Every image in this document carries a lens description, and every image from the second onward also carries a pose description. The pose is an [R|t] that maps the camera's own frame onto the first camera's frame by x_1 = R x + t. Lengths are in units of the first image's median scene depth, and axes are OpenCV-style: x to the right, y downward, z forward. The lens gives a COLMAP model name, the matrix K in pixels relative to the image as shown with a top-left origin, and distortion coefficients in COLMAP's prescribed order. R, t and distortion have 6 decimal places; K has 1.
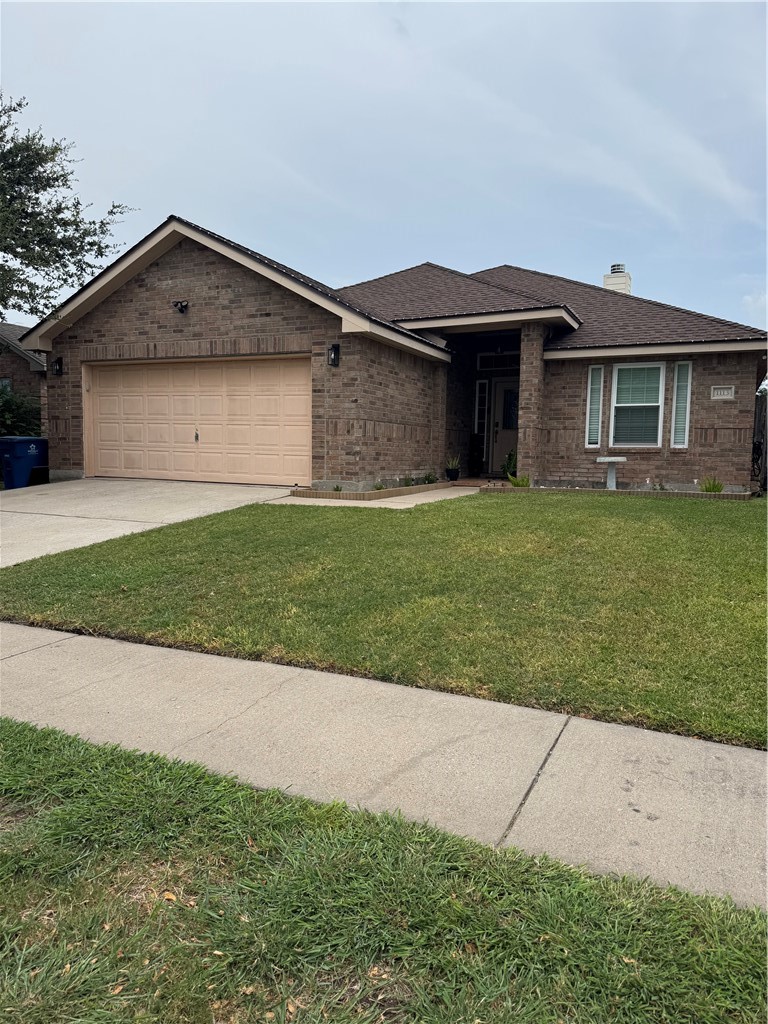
lens RADIAL K [[724.6, 0, 385.5], [0, 724.6, 511.7], [0, 0, 1]] dist [0.039797, -0.019236]
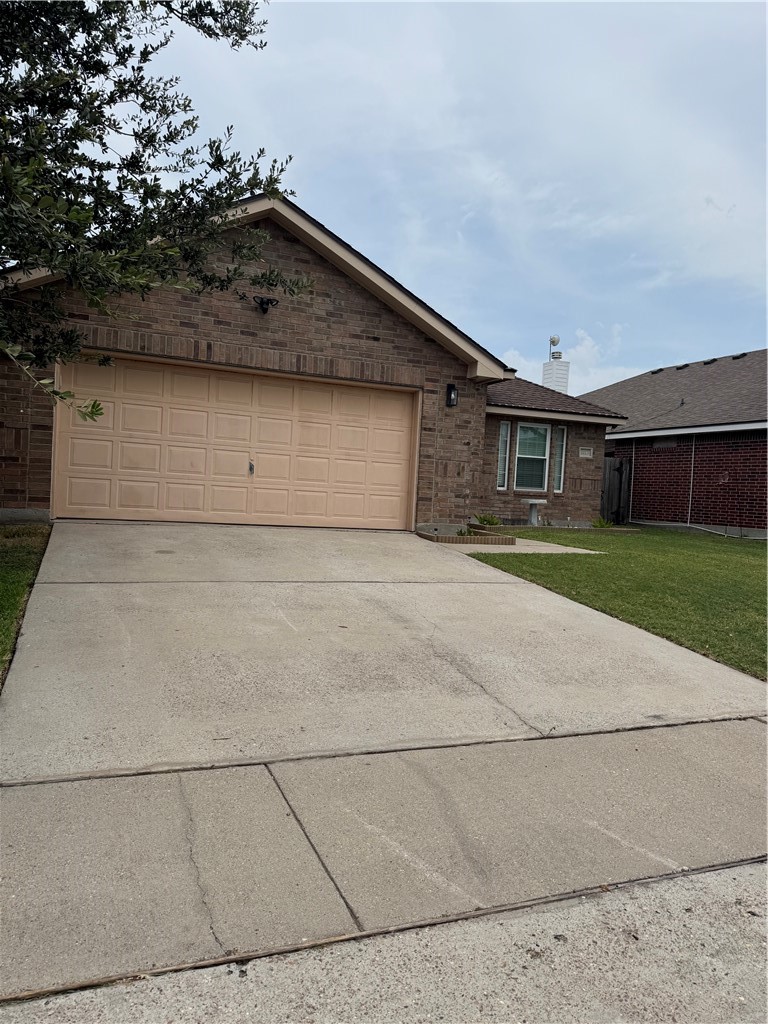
lens RADIAL K [[724.6, 0, 385.4], [0, 724.6, 513.9], [0, 0, 1]] dist [0.039797, -0.019236]
pose [[0.673198, -0.005721, 0.739441, -0.773356], [0.020765, 0.999722, -0.011170, -0.043193], [-0.739171, 0.022874, 0.673129, 0.375297]]
